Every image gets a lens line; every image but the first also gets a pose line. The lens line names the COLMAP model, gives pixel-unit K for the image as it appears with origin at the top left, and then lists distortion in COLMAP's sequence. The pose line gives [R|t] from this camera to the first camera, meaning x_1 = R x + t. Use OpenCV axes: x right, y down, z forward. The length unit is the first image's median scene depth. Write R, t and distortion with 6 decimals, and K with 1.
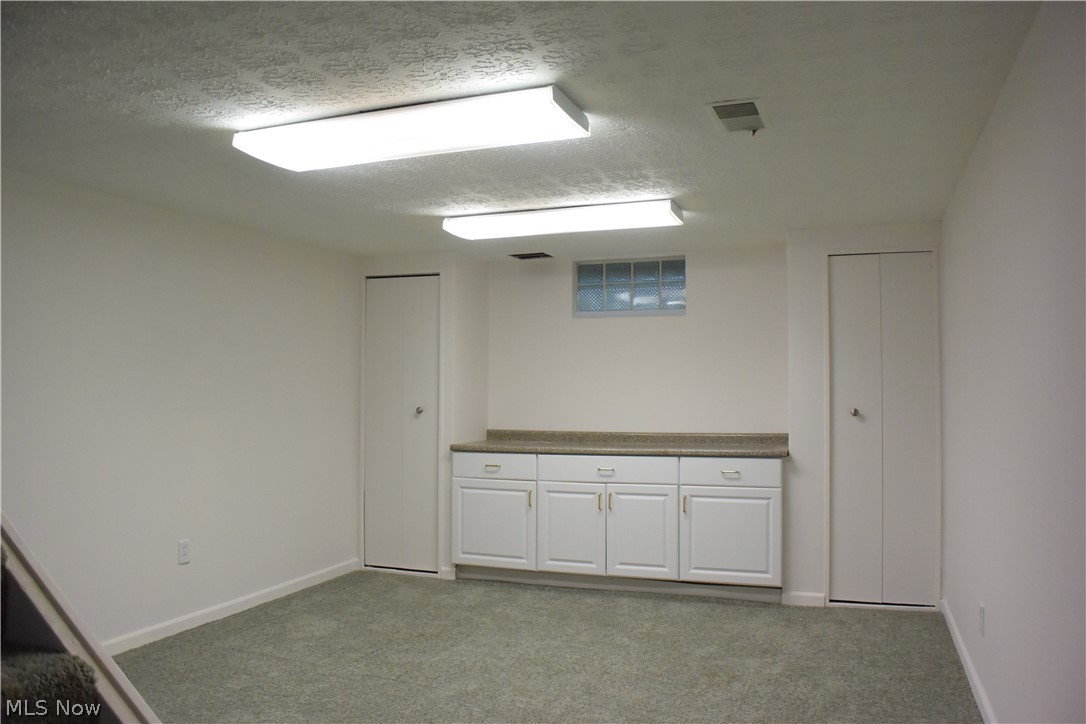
lens RADIAL K [[848.8, 0, 541.6], [0, 848.8, 358.7], [0, 0, 1]] dist [-0.131495, 0.071467]
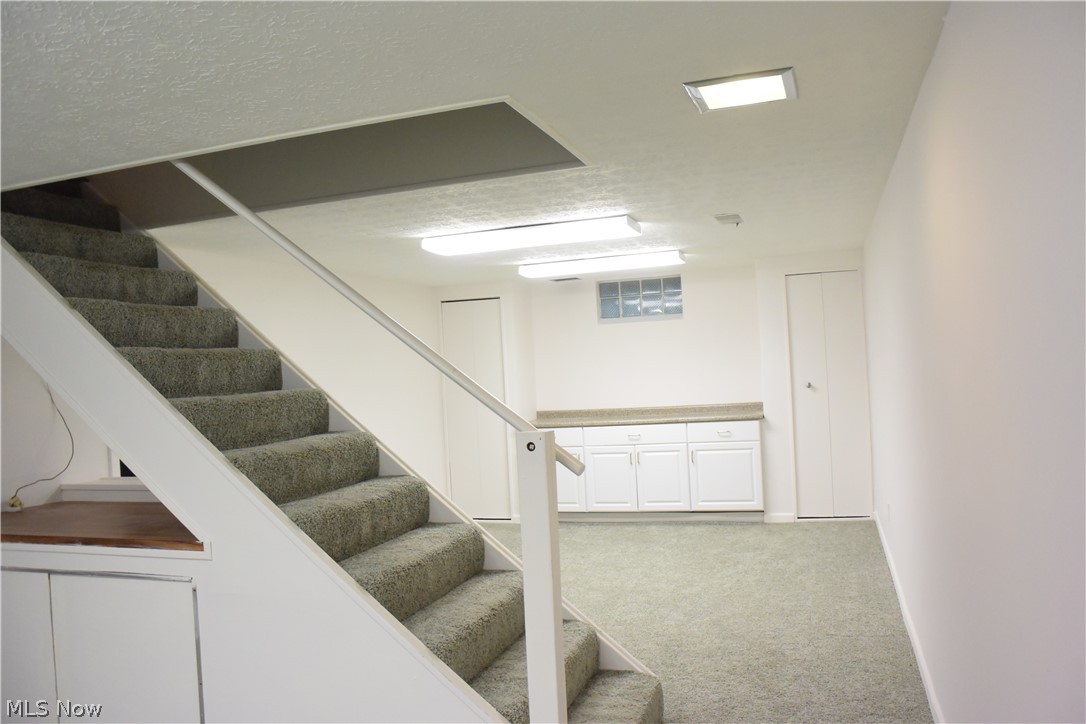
lens RADIAL K [[848.8, 0, 544.0], [0, 848.8, 363.7], [0, 0, 1]] dist [-0.131495, 0.071467]
pose [[0.997677, -0.054959, 0.040255, -0.126418], [0.053571, 0.997958, 0.034772, -0.044359], [-0.042084, -0.032535, 0.998584, -0.394493]]
